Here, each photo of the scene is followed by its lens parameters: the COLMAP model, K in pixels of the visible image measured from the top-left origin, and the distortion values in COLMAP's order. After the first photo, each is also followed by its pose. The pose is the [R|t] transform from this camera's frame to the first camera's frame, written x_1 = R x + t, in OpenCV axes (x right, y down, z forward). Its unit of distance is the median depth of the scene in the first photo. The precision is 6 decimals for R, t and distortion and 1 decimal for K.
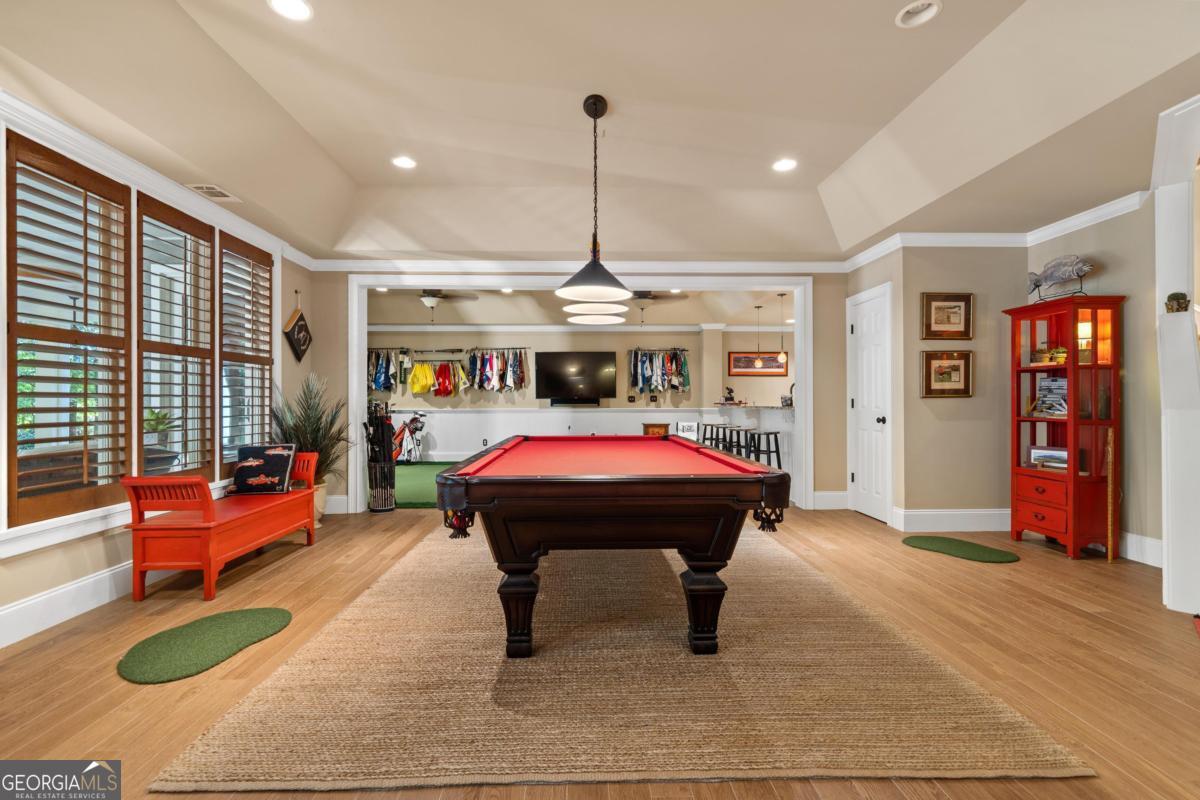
lens RADIAL K [[559.0, 0, 600.0], [0, 559.0, 400.0], [0, 0, 1]] dist [-0.001337, -0.000038]
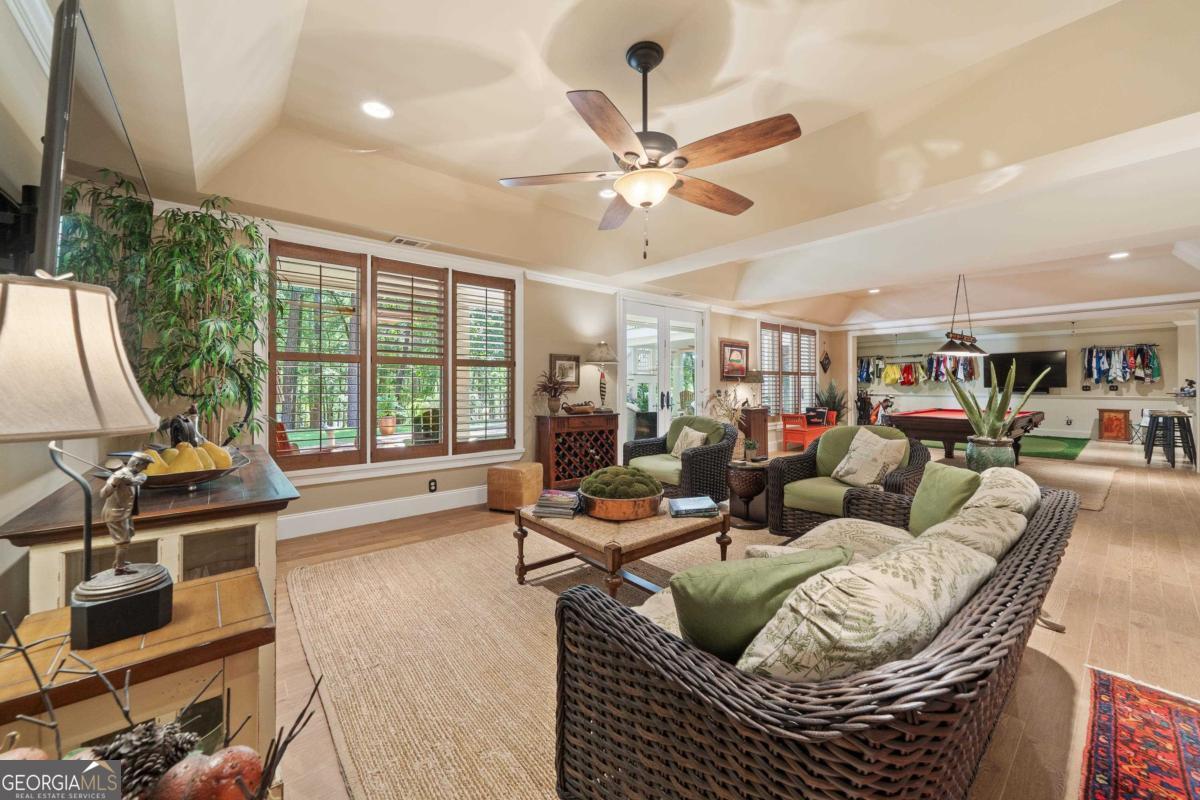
lens RADIAL K [[453.8, 0, 597.4], [0, 453.8, 386.2], [0, 0, 1]] dist [-0.000691, -0.000197]
pose [[0.618146, 0.003538, -0.786055, 0.177604], [0.001056, 0.999985, 0.005332, -0.012745], [0.786063, -0.004126, 0.618133, -0.454017]]
